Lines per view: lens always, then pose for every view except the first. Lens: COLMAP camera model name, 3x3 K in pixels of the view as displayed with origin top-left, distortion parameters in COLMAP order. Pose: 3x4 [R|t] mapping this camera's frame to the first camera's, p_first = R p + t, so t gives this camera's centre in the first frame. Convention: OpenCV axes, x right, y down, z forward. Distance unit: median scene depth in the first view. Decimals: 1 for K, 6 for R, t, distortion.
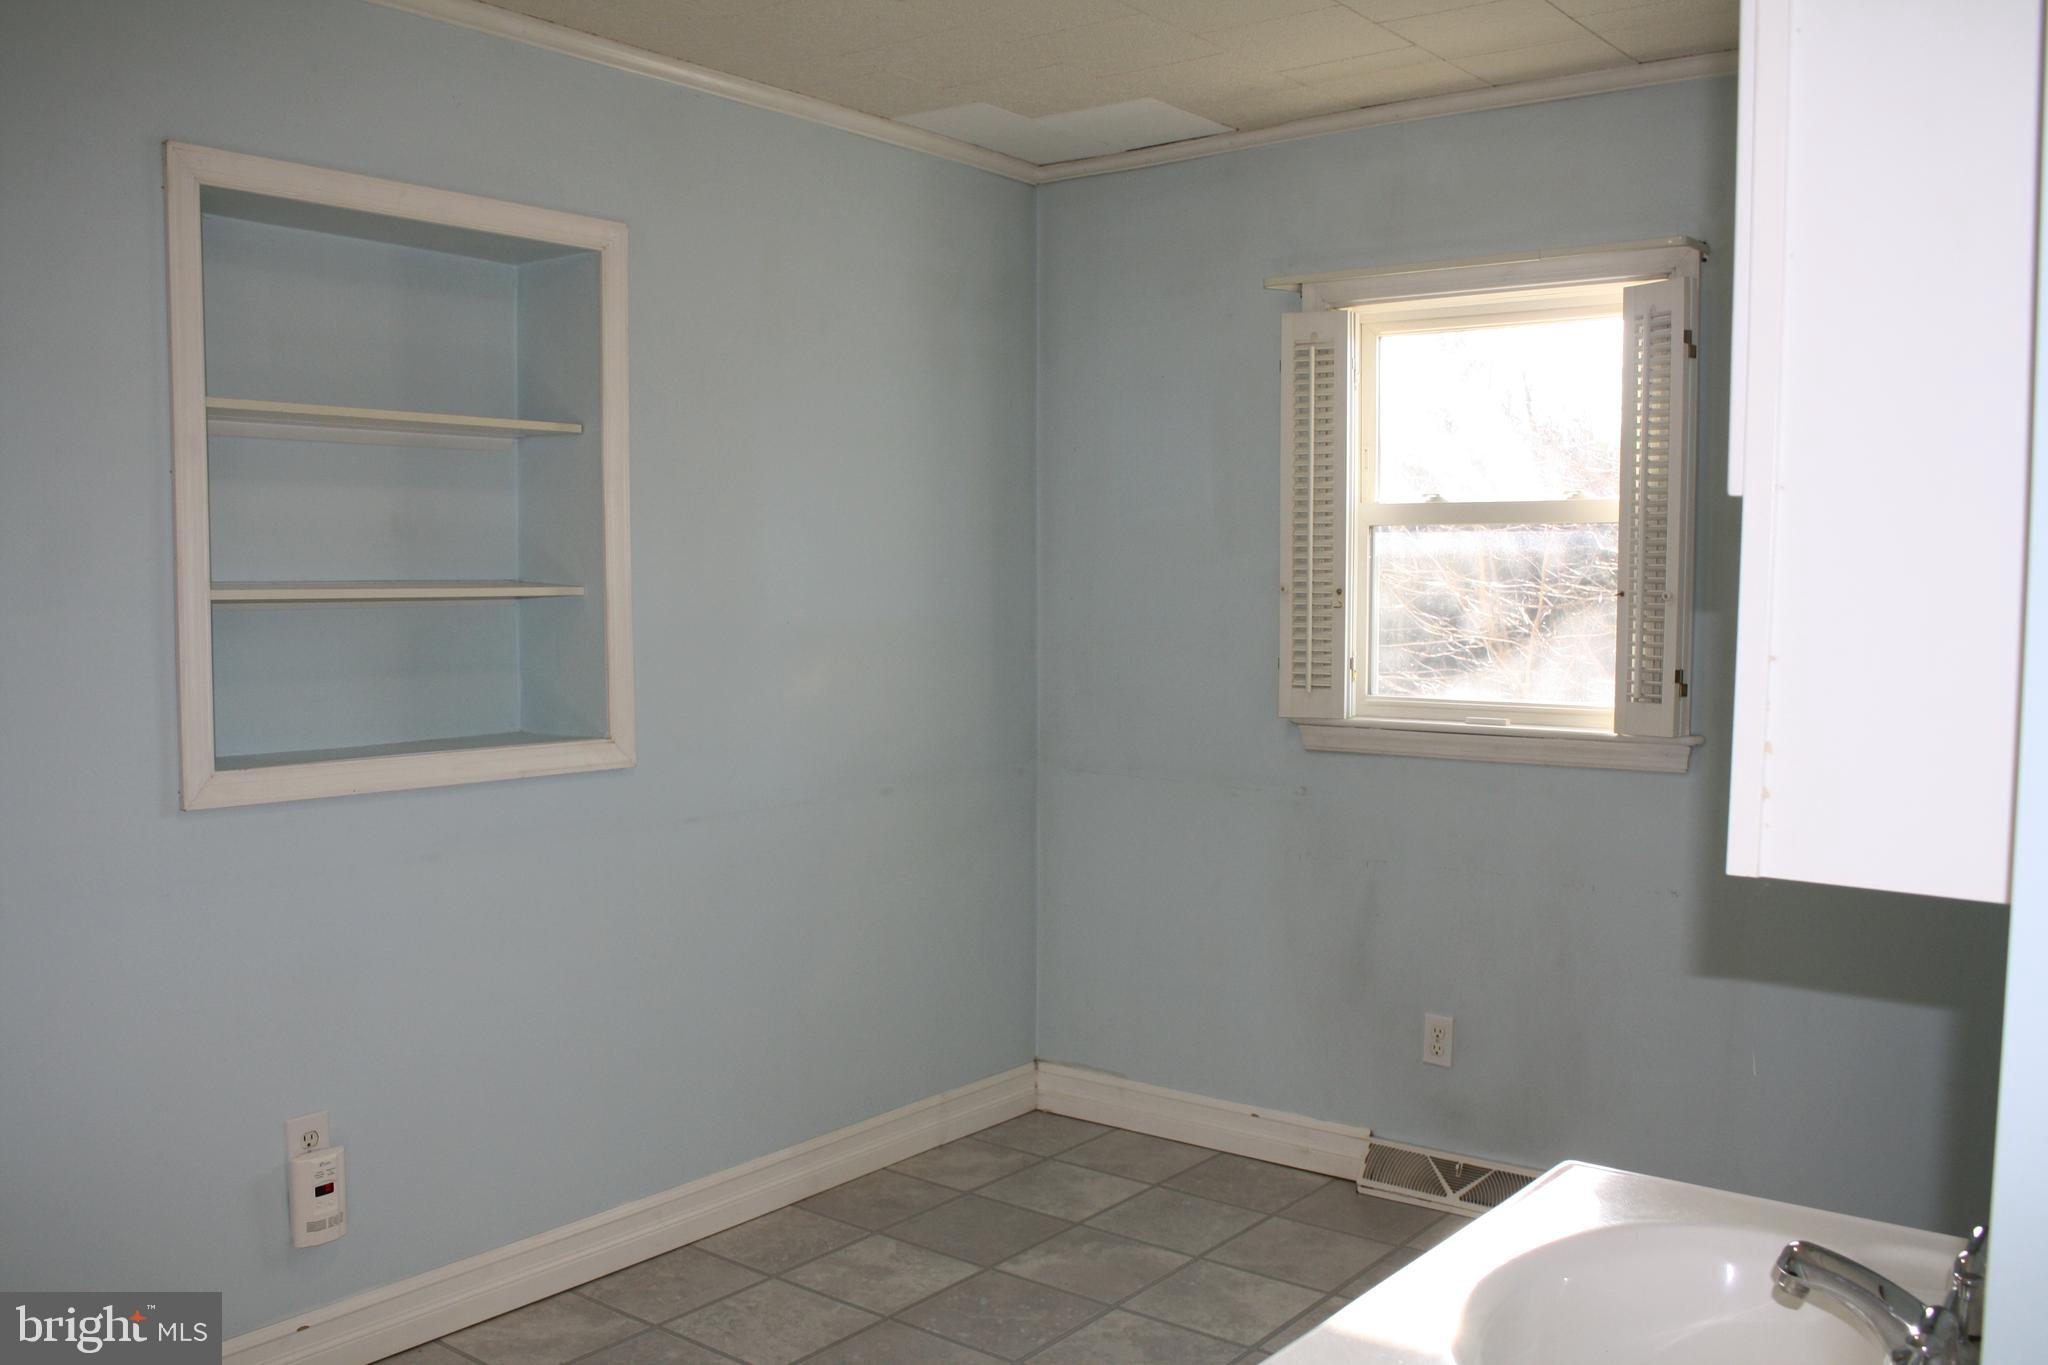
lens RADIAL K [[1826.0, 0, 1024.5], [0, 1826.0, 689.1], [0, 0, 1]] dist [-0.095893, 0.026994]
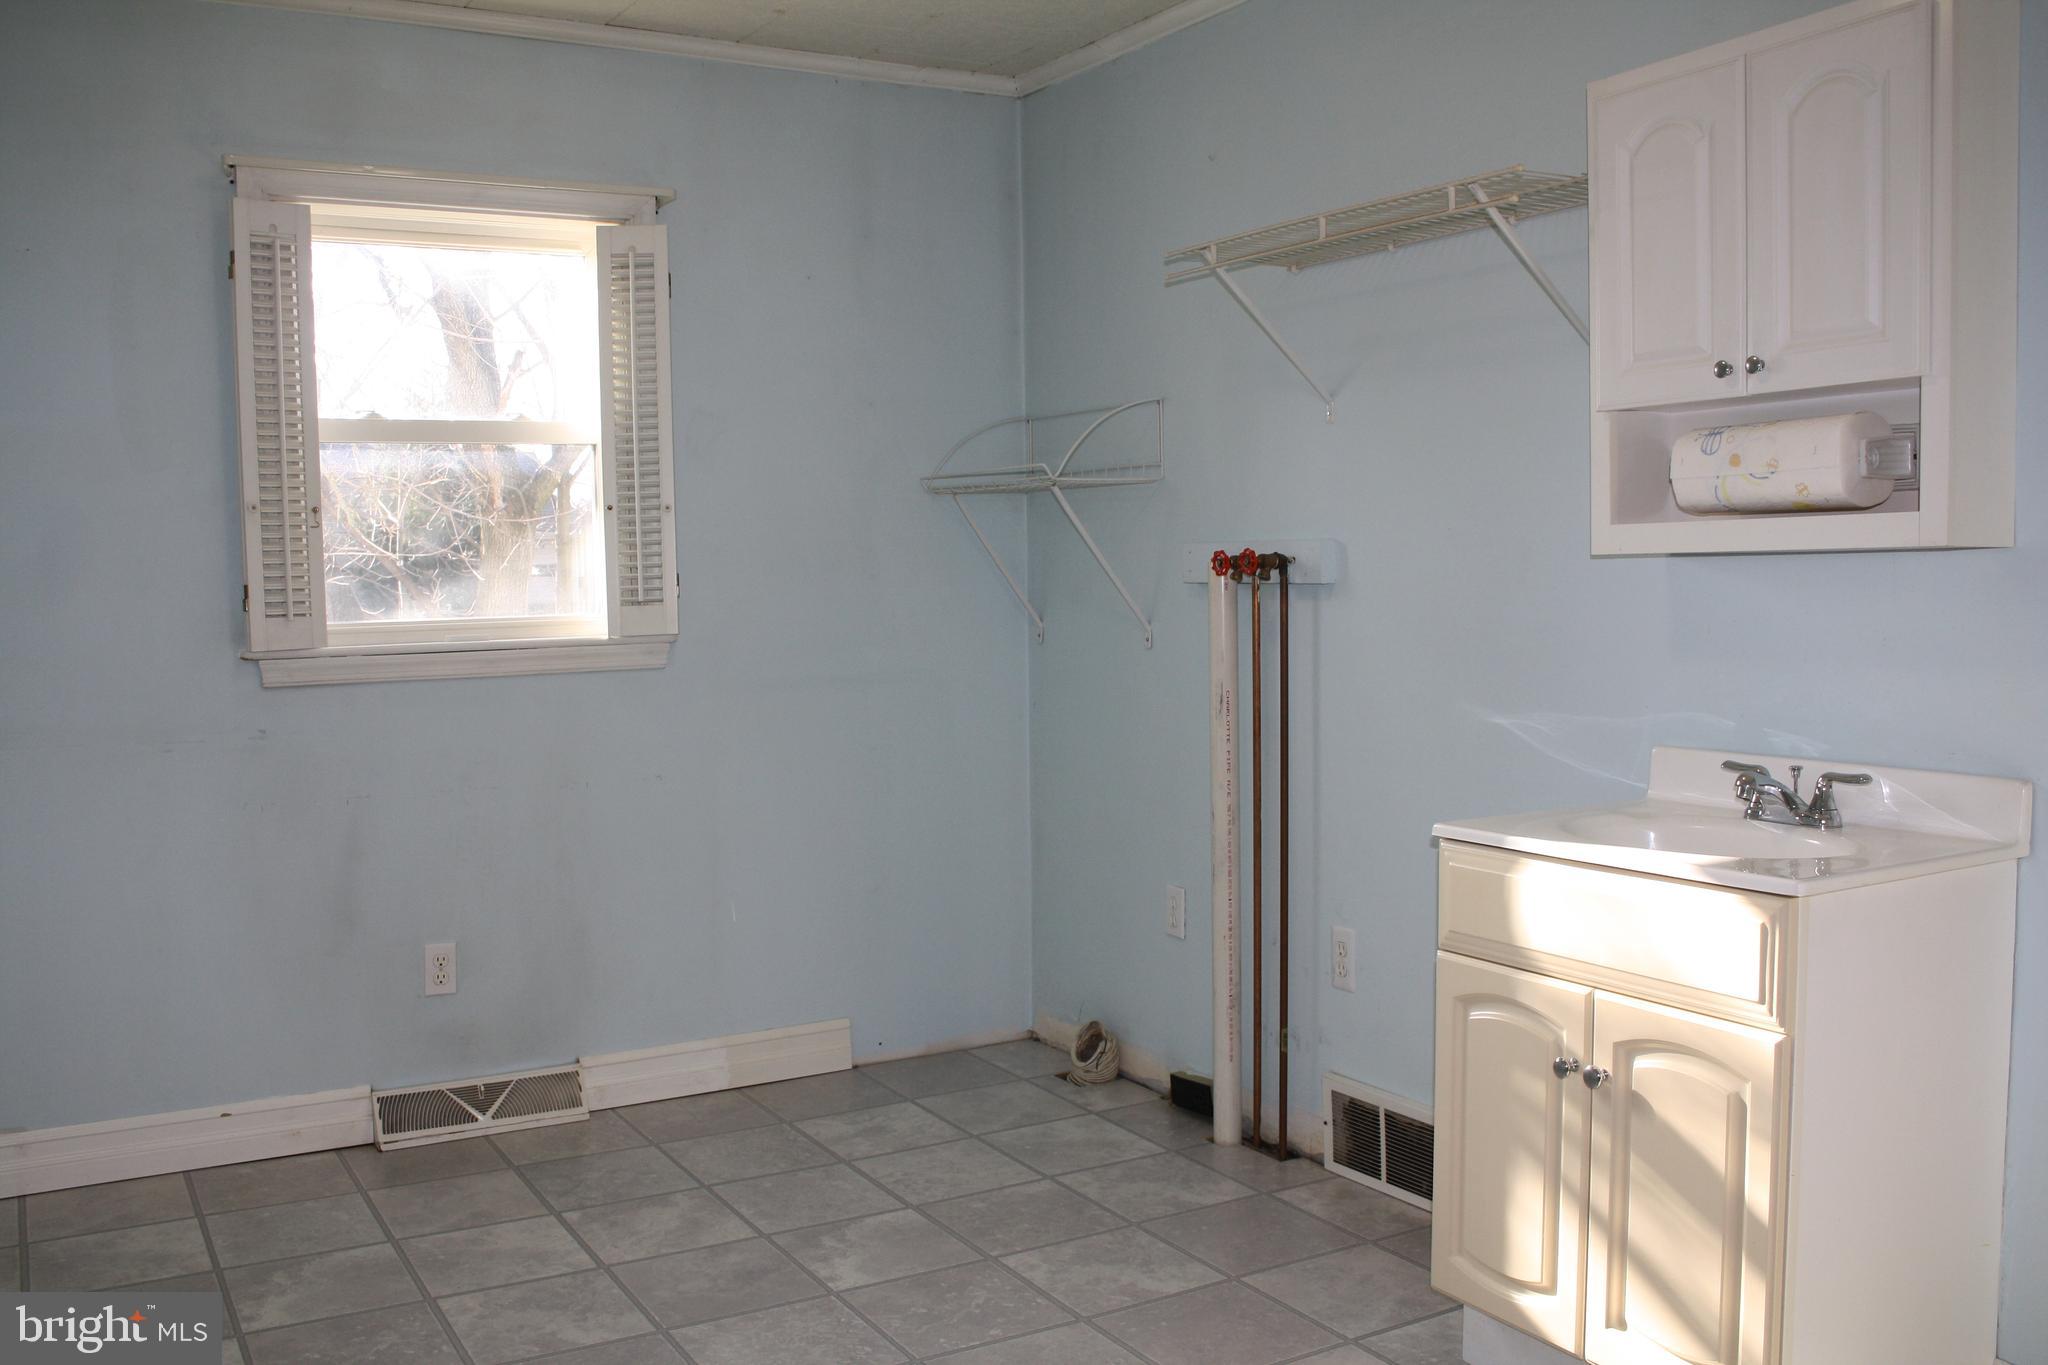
lens RADIAL K [[1826.0, 0, 1023.6], [0, 1826.0, 678.8], [0, 0, 1]] dist [-0.095893, 0.026994]
pose [[0.380481, -0.067019, 0.922357, -0.538561], [0.080253, 0.996001, 0.039265, 0.024925], [-0.921300, 0.059082, 0.384338, 0.326300]]
